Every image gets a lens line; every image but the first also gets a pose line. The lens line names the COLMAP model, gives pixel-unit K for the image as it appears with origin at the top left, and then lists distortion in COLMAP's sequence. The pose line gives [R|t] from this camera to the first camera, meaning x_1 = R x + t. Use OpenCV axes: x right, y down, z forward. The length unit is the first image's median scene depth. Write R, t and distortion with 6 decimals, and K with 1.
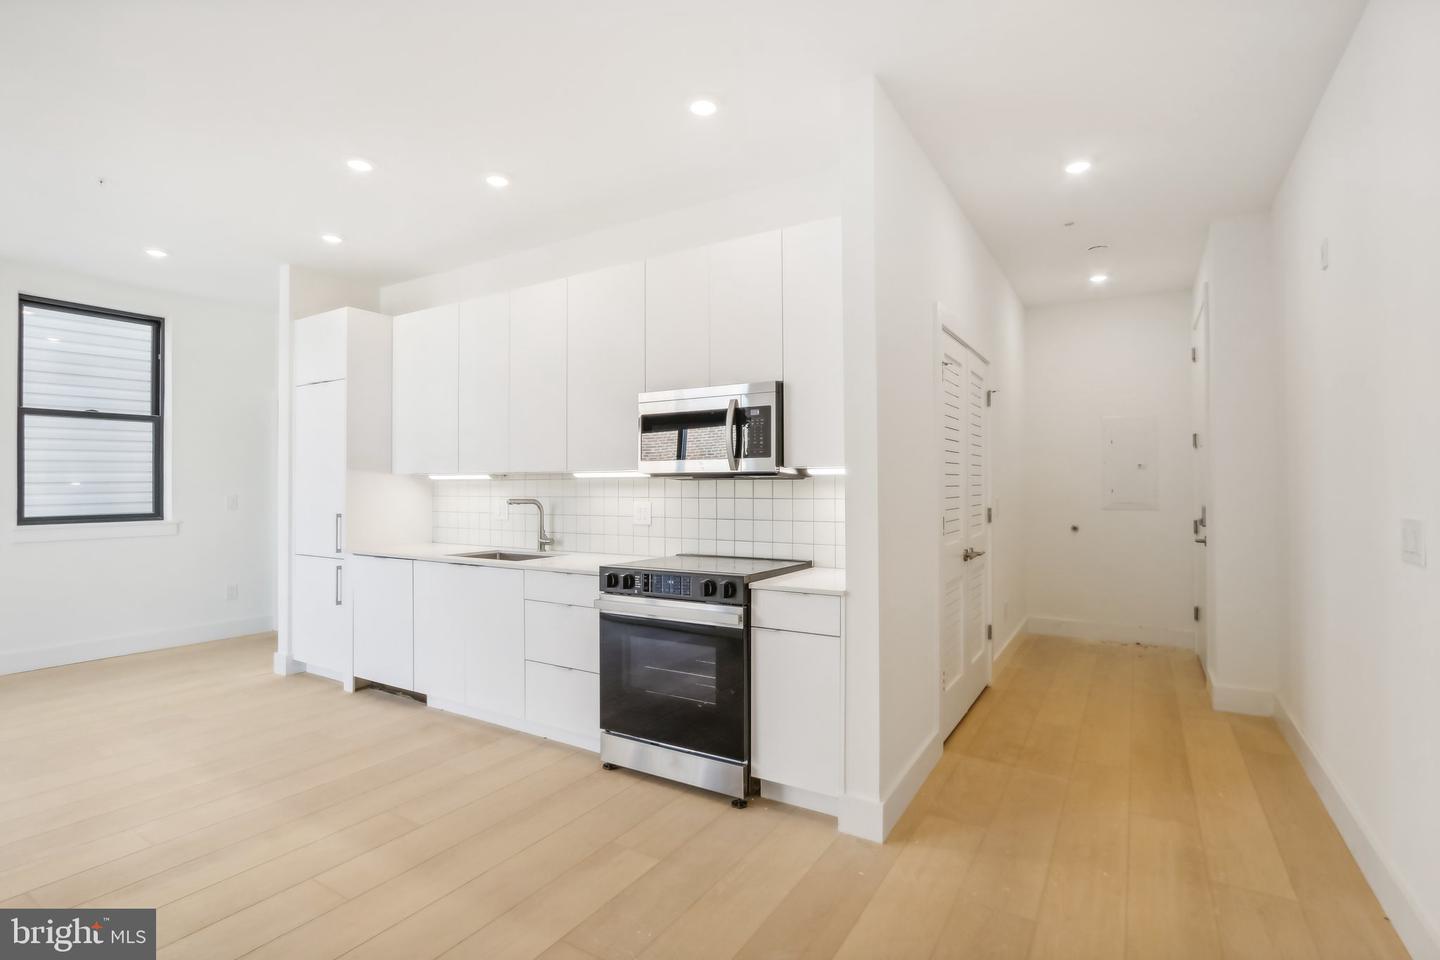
lens RADIAL K [[687.6, 0, 708.7], [0, 687.6, 481.3], [0, 0, 1]] dist [-0.014285, 0.000164]
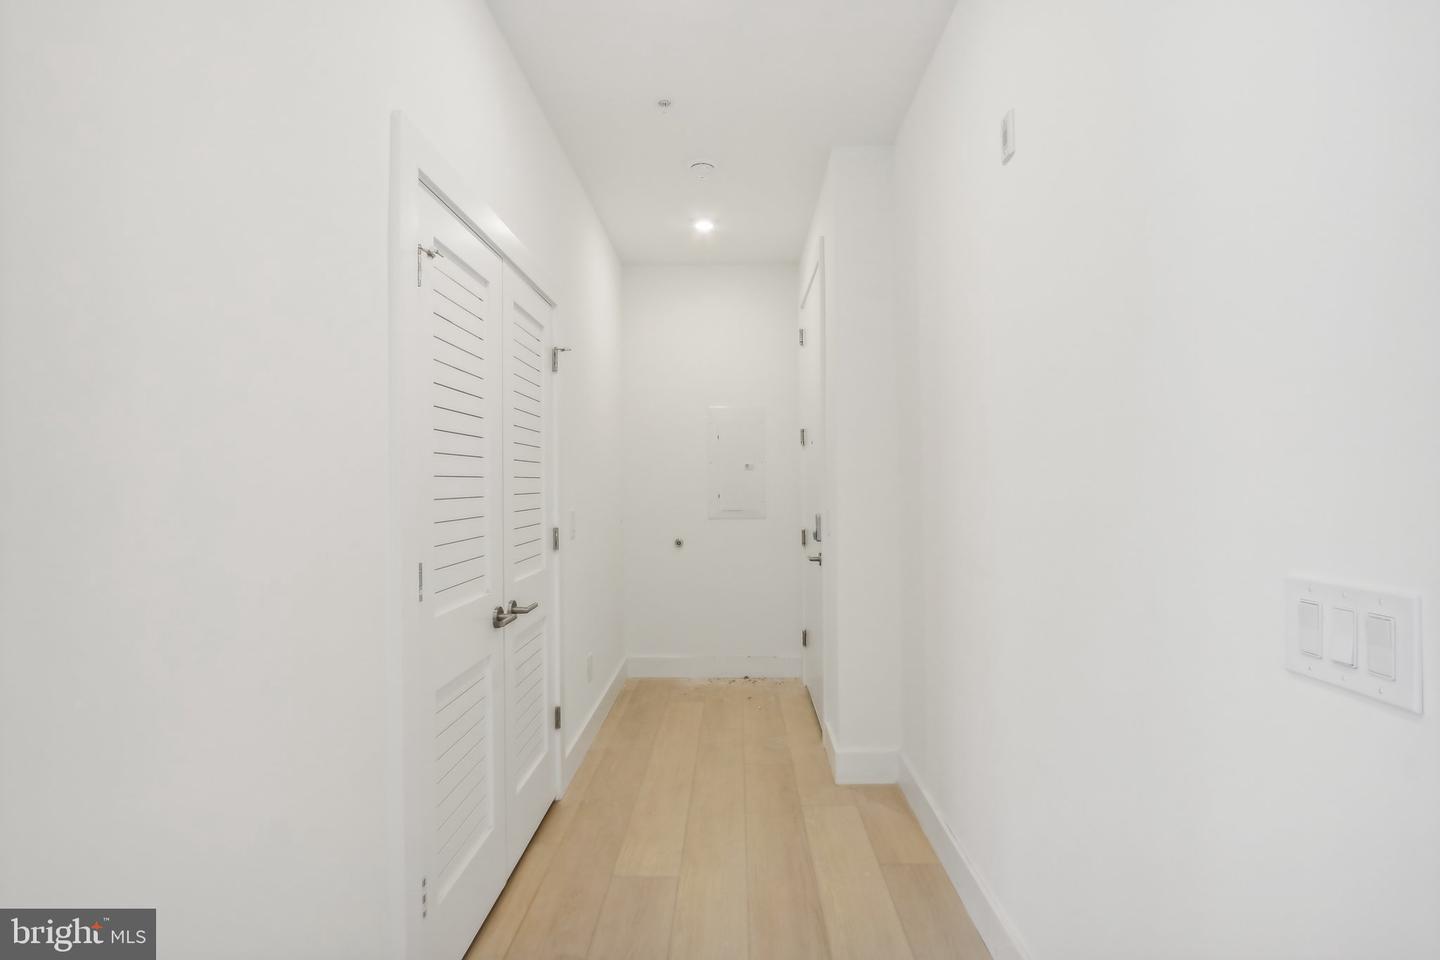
lens RADIAL K [[668.0, 0, 713.9], [0, 668.0, 485.8], [0, 0, 1]] dist [-0.013411, 0.001275]
pose [[0.864477, -0.004948, 0.502648, 0.223160], [0.002060, 0.999978, 0.006302, -0.004670], [-0.502668, -0.004413, 0.864468, 0.380926]]
